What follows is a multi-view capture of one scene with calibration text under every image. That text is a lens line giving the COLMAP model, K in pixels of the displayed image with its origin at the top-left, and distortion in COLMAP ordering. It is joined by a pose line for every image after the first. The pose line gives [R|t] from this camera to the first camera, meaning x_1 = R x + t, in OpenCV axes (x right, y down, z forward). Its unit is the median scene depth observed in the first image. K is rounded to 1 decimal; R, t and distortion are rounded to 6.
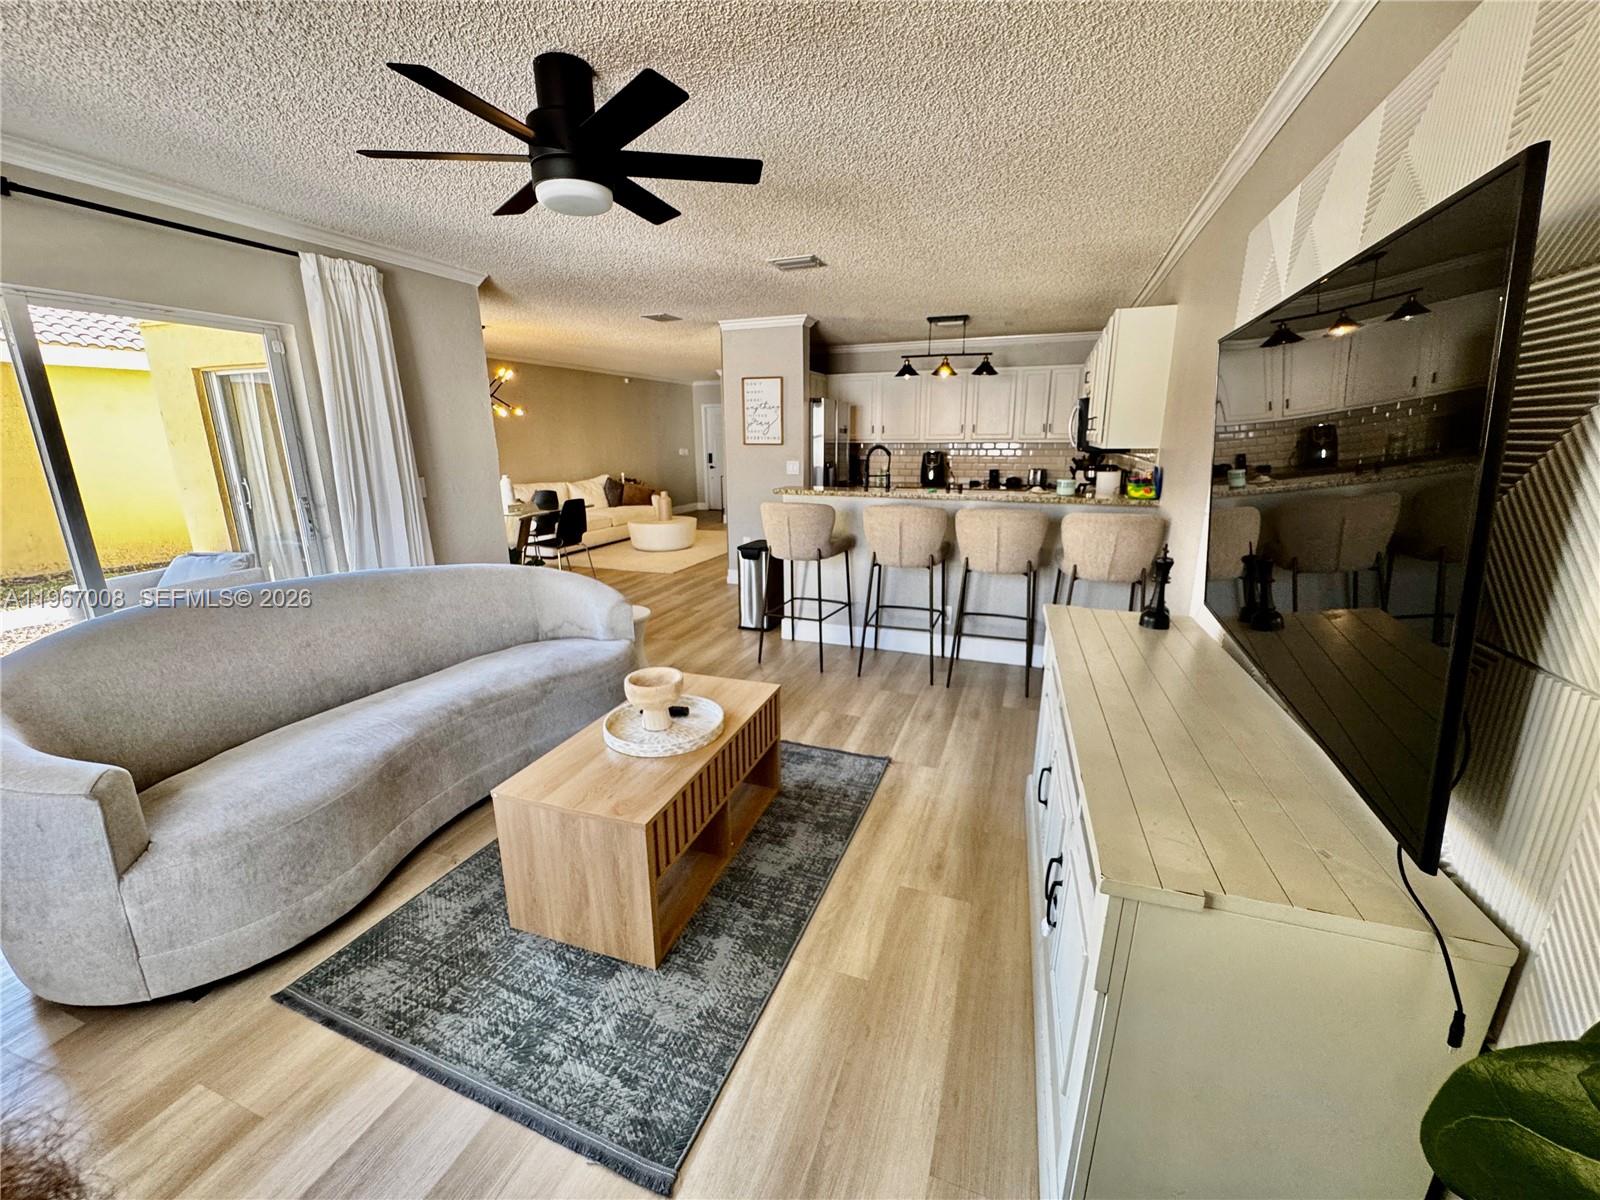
lens RADIAL K [[640.7, 0, 788.7], [0, 640.7, 601.9], [0, 0, 1]] dist [-0.002561, -0.000461]
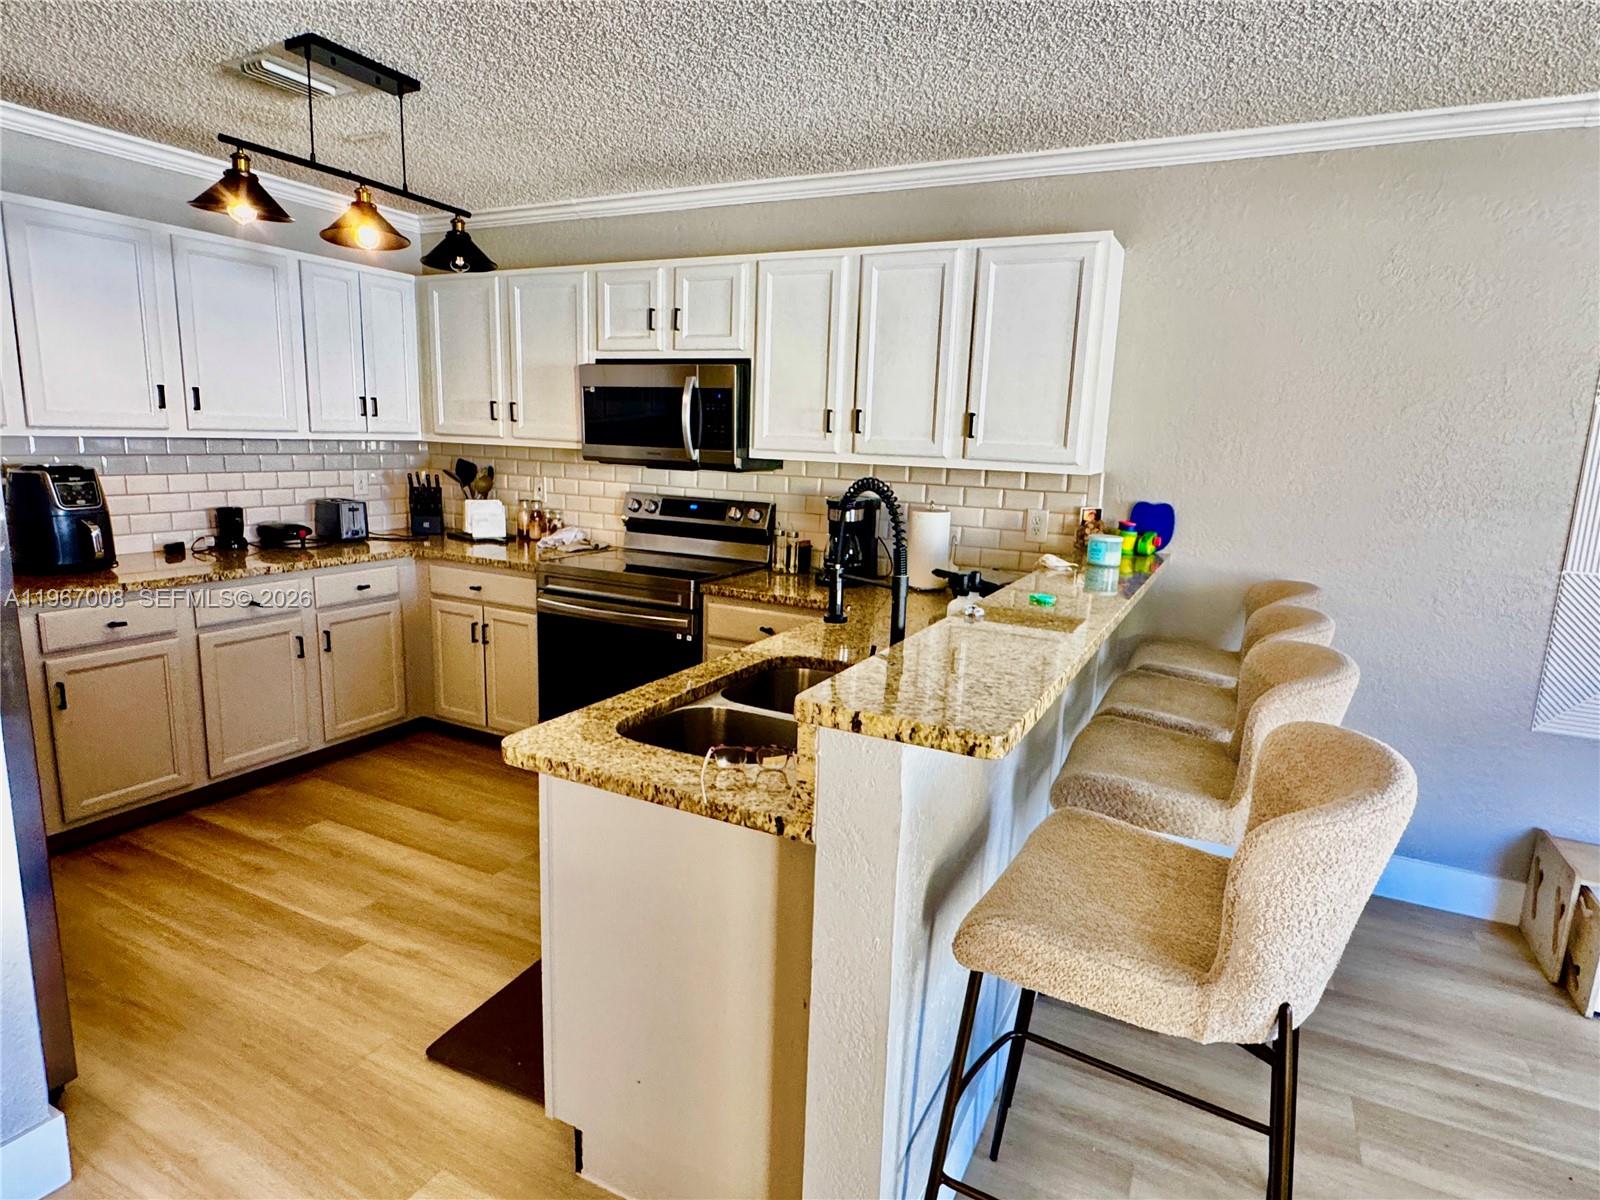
lens RADIAL K [[903.6, 0, 804.0], [0, 903.6, 605.5], [0, 0, 1]] dist [0.002274, 0.000406]
pose [[0.108427, -0.178224, 0.977998, -0.356521], [0.214877, 0.964742, 0.151986, -0.330215], [-0.970604, 0.193670, 0.142900, 1.255028]]
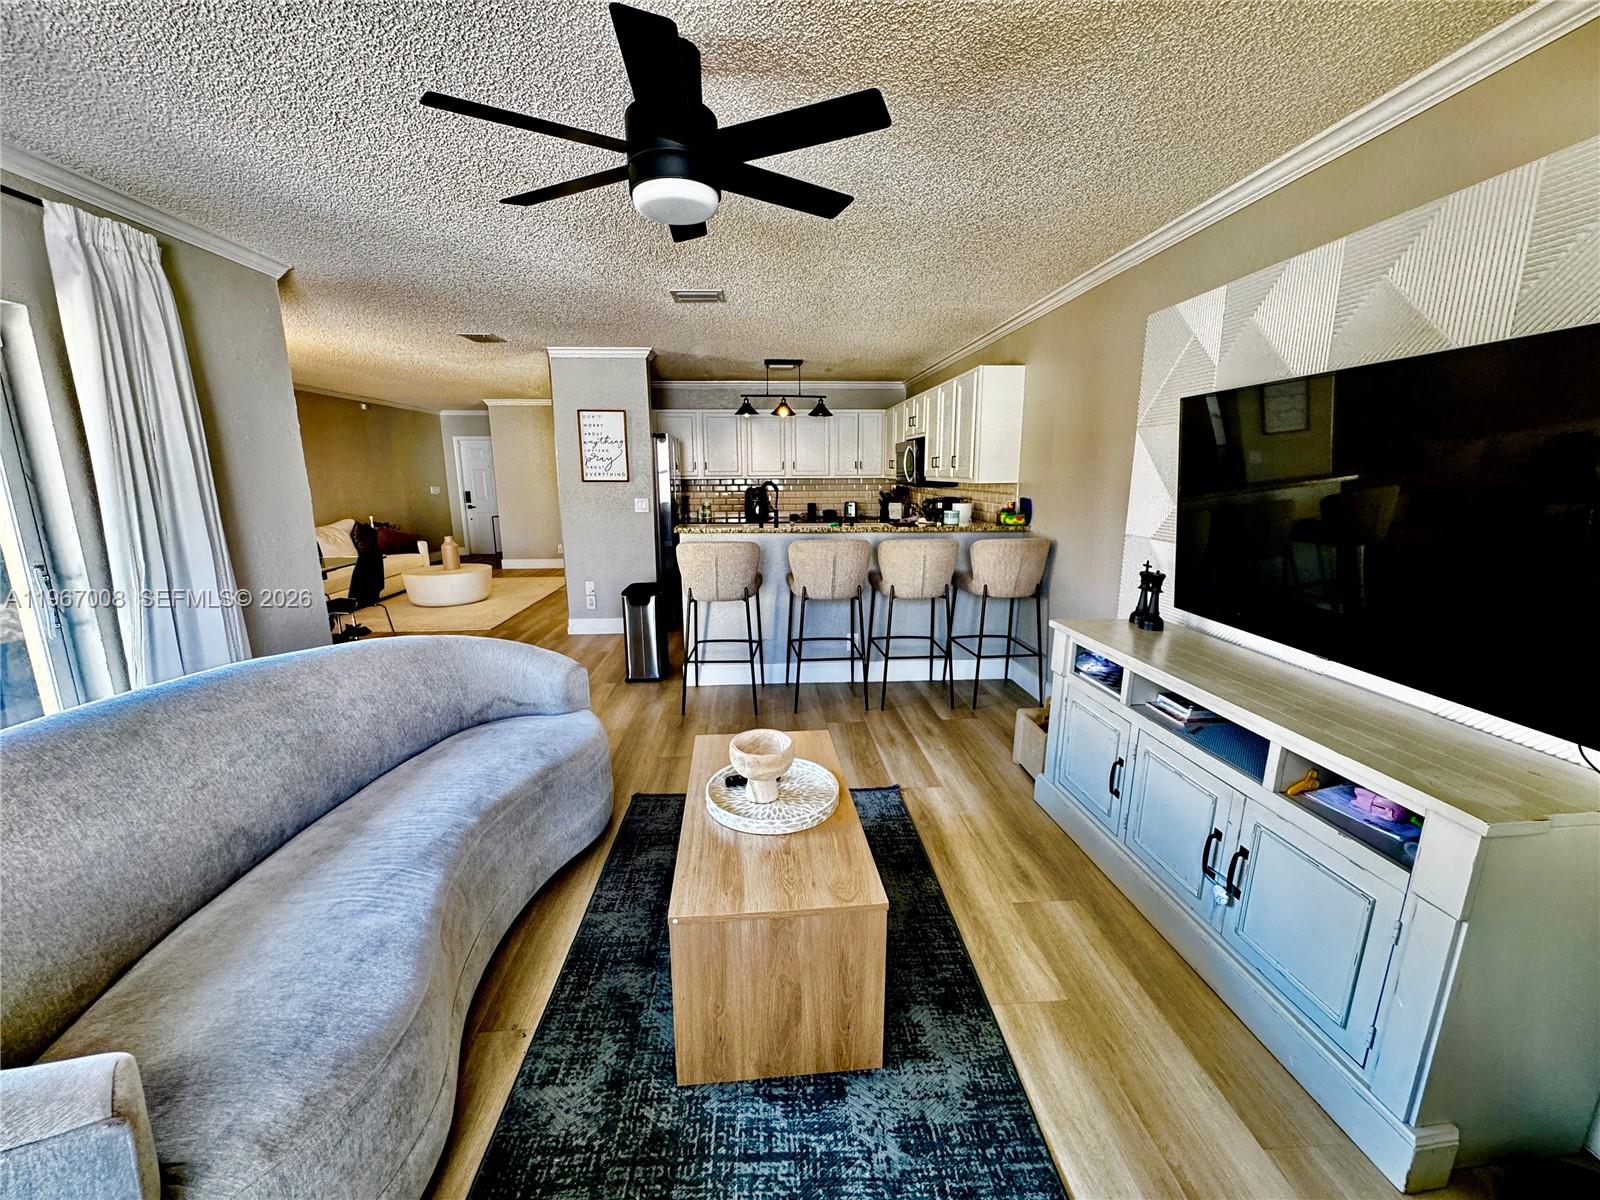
lens RADIAL K [[640.7, 0, 792.3], [0, 640.7, 602.8], [0, 0, 1]] dist [-0.002561, -0.000461]
pose [[0.910869, -0.082018, 0.404464, -0.319504], [0.102829, 0.994248, -0.029959, -0.026847], [-0.399680, 0.068880, 0.914063, 0.098928]]
